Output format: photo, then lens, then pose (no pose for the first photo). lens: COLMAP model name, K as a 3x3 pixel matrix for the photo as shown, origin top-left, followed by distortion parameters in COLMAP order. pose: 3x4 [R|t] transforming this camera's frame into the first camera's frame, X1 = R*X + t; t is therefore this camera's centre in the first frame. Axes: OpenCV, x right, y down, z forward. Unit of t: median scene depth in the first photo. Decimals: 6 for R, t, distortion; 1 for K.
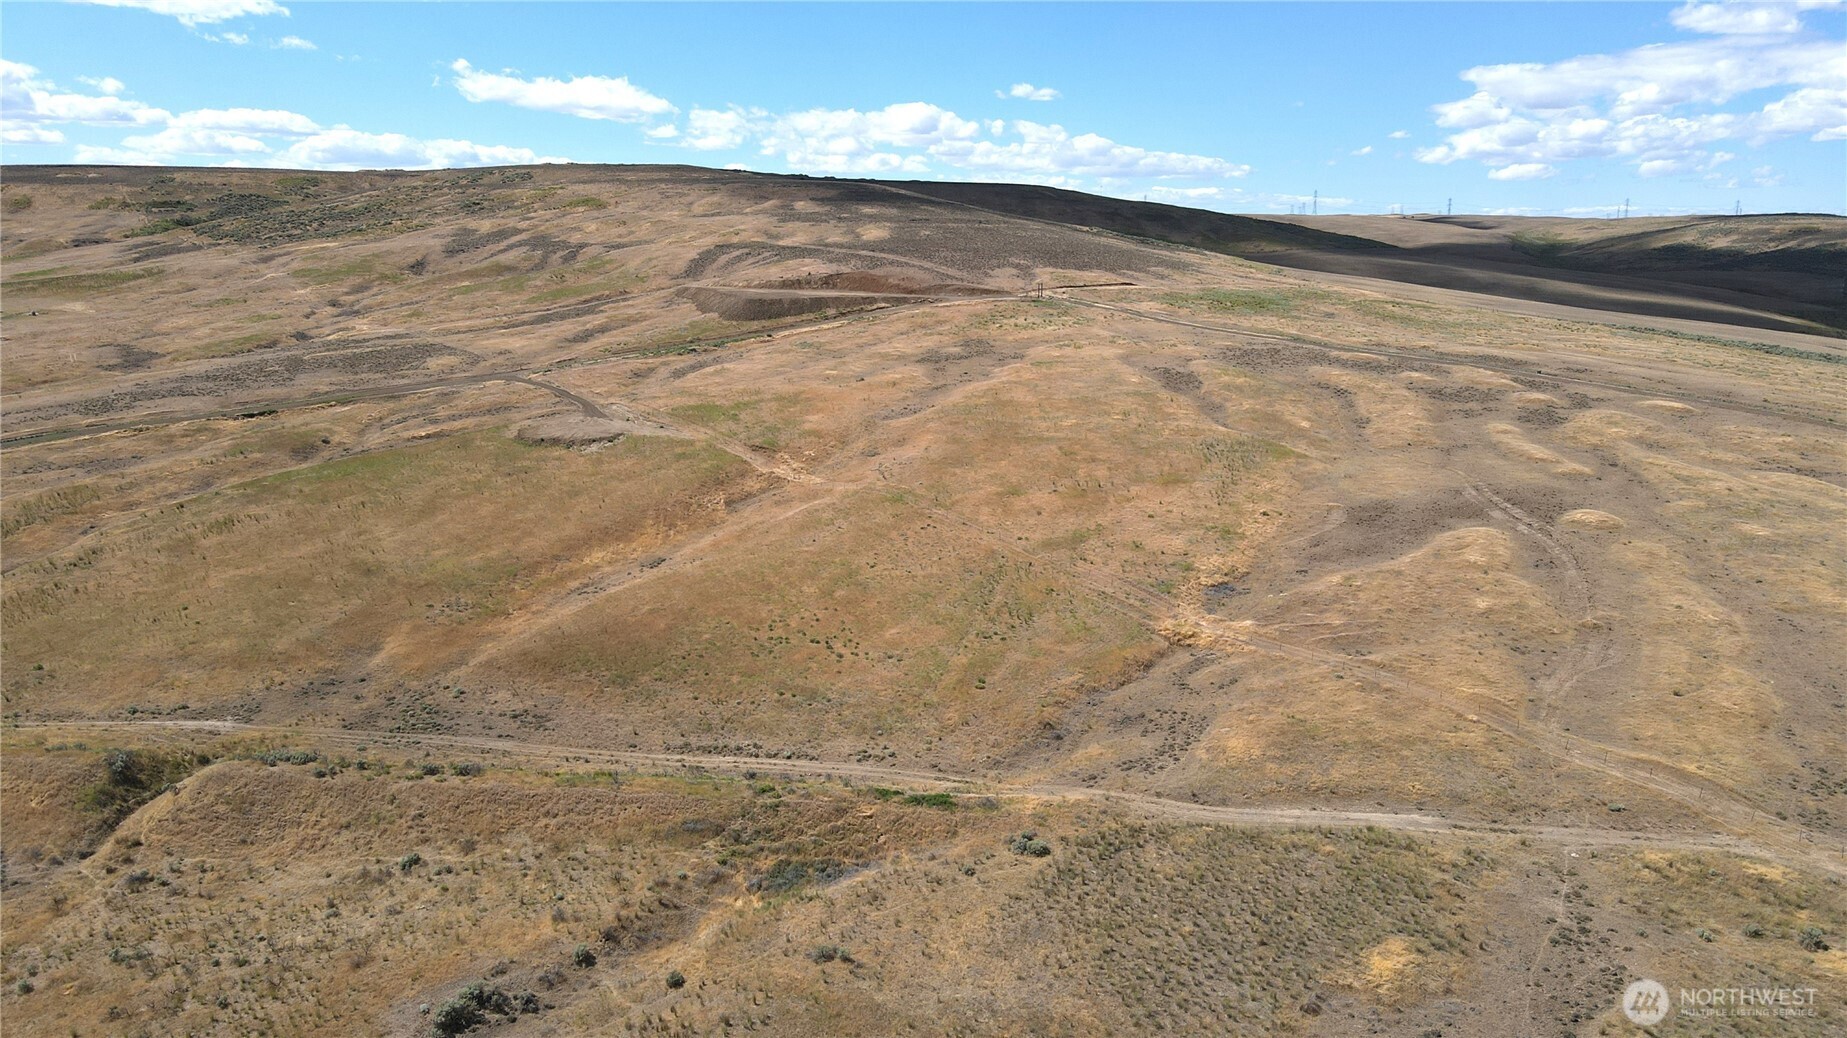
lens RADIAL K [[1362.4, 0, 924.4], [0, 1362.4, 535.3], [0, 0, 1]] dist [-0.003104, 0.031040]
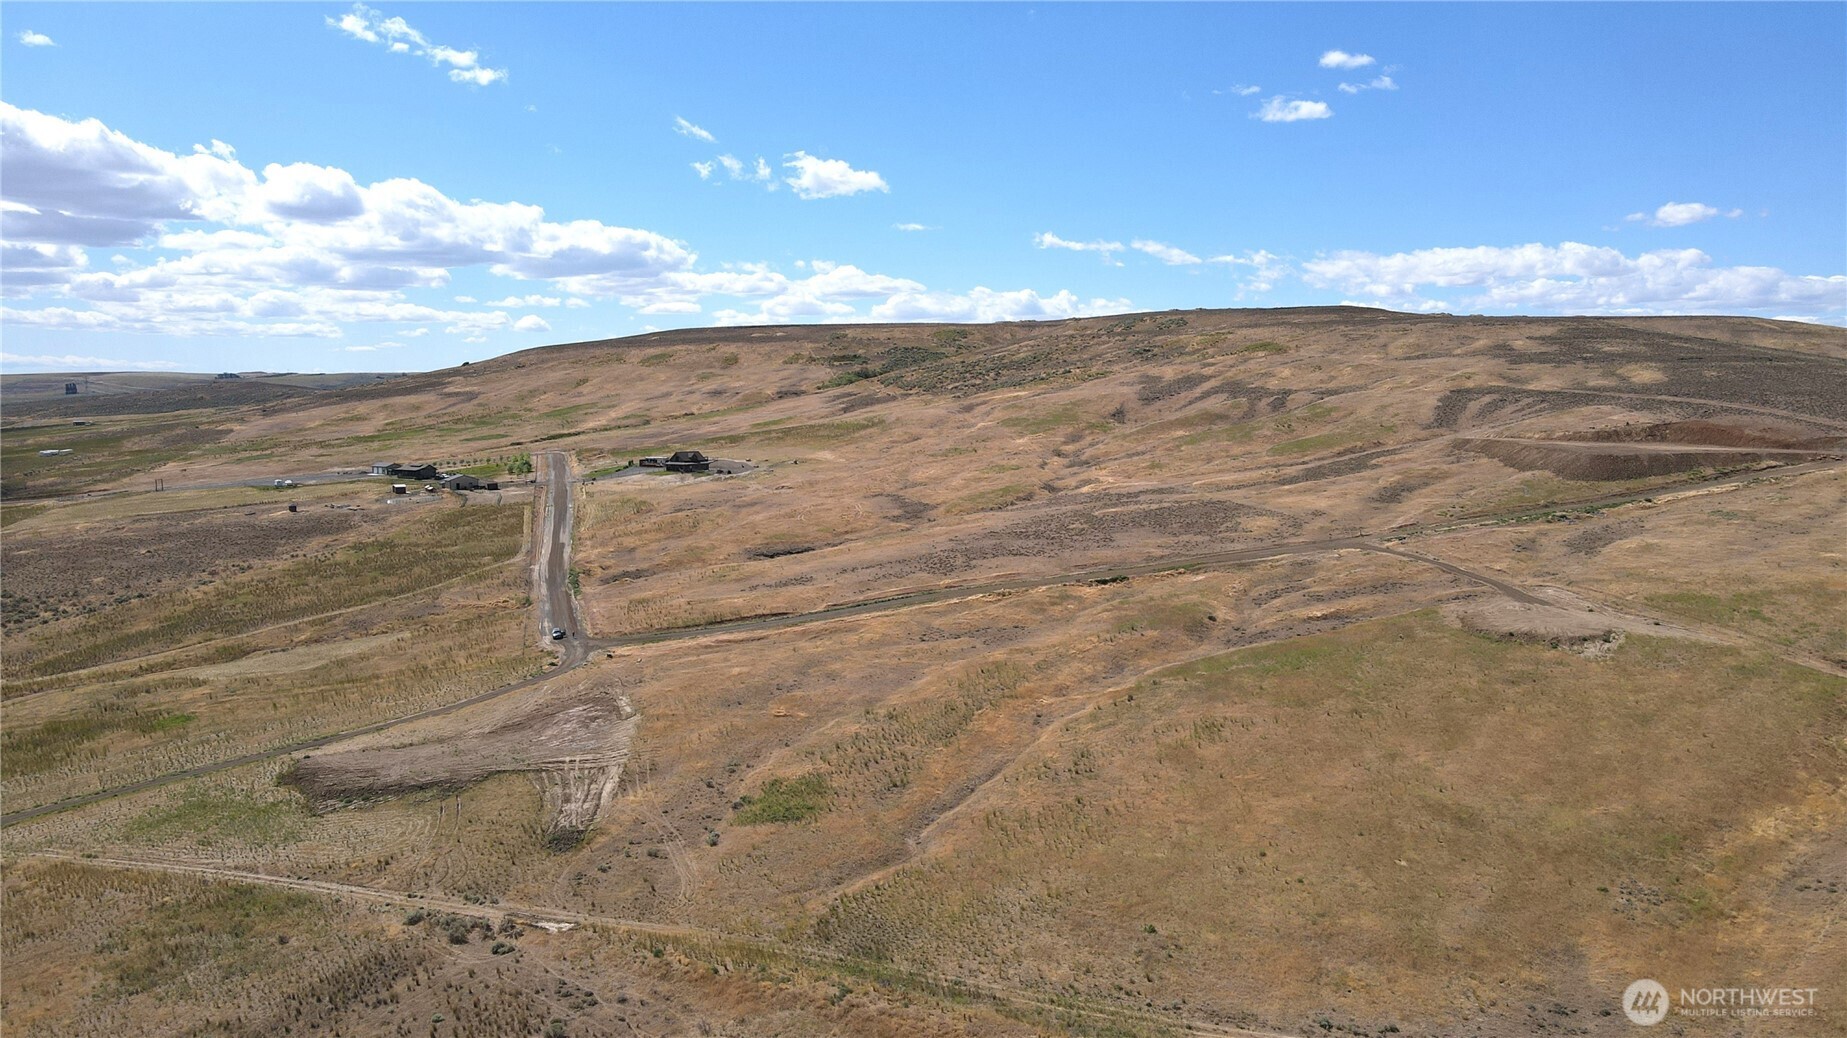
lens RADIAL K [[1362.4, 0, 920.3], [0, 1362.4, 531.6], [0, 0, 1]] dist [-0.003104, 0.031040]
pose [[0.929418, 0.028542, -0.367924, -0.152458], [-0.066940, 0.993504, -0.092026, -0.016141], [0.362907, 0.110159, 0.925291, 0.059317]]
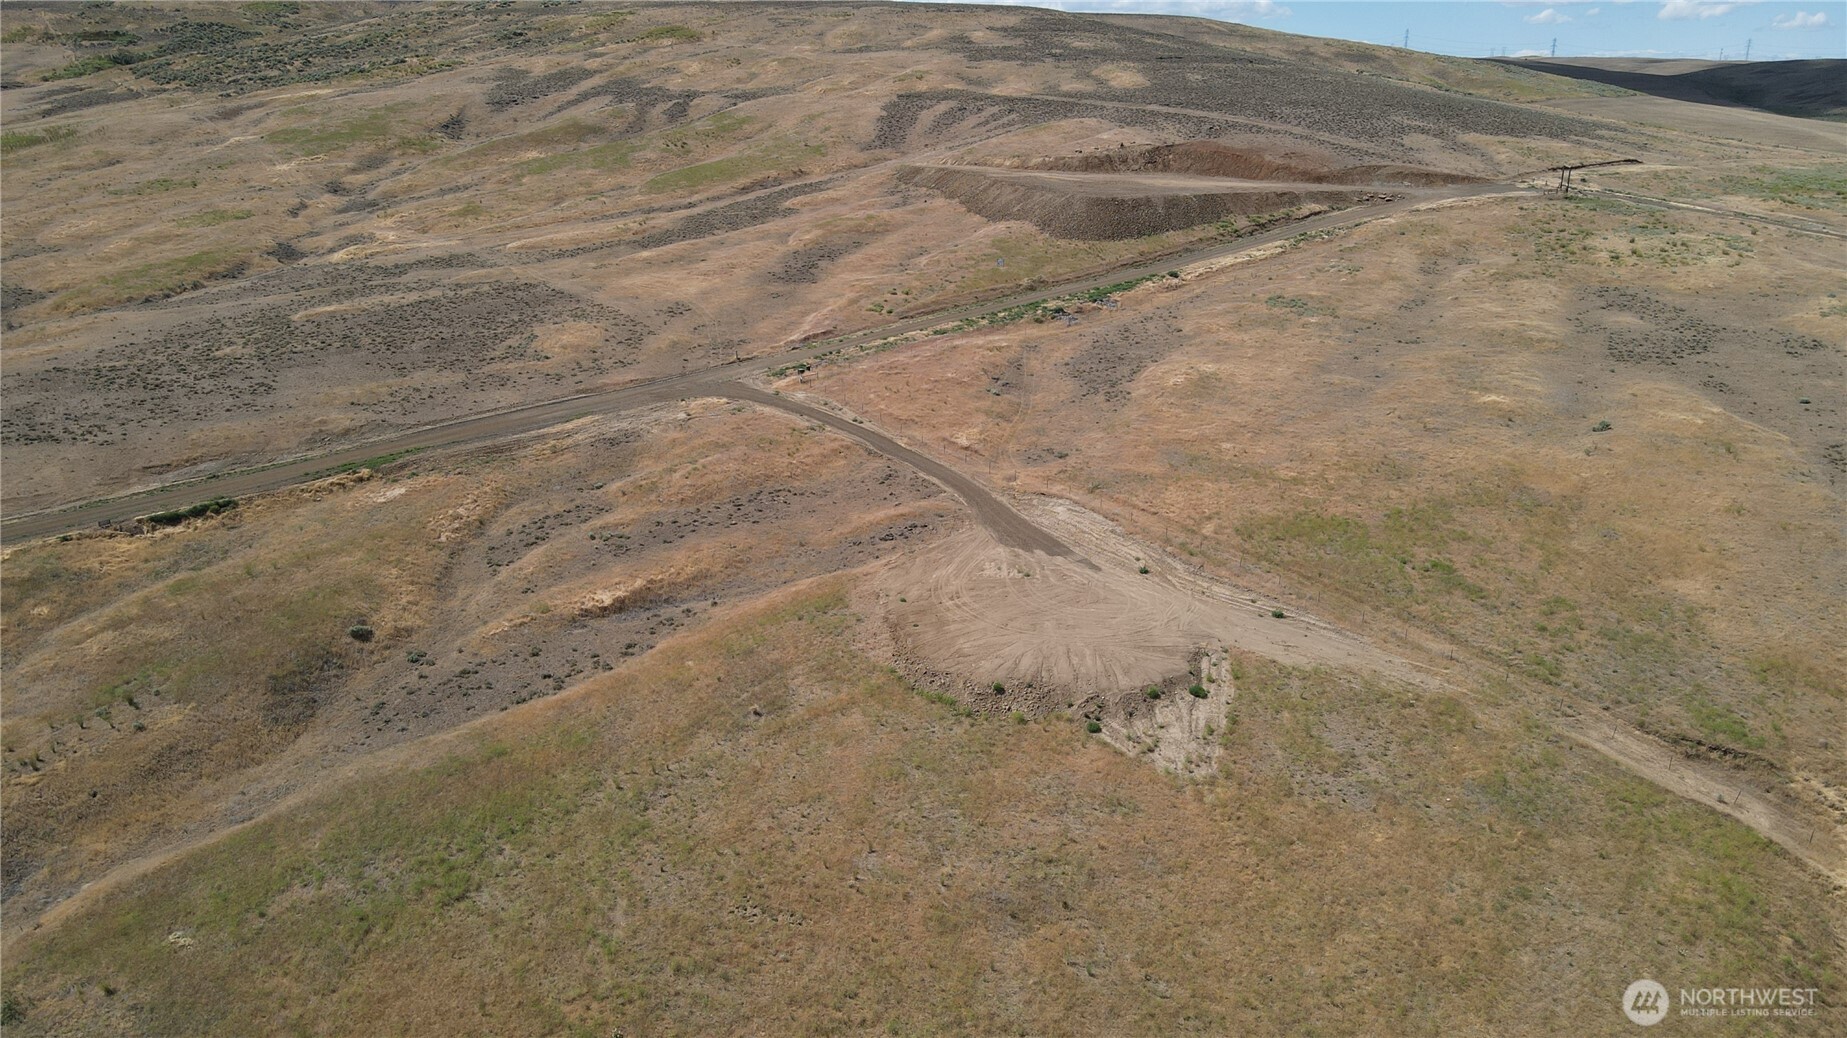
lens RADIAL K [[1362.4, 0, 930.1], [0, 1362.4, 531.8], [0, 0, 1]] dist [-0.003104, 0.031040]
pose [[0.999993, 0.000555, 0.003808, -0.146912], [-0.000943, 0.994715, 0.102667, -0.071061], [-0.003731, -0.102670, 0.994709, 0.325280]]
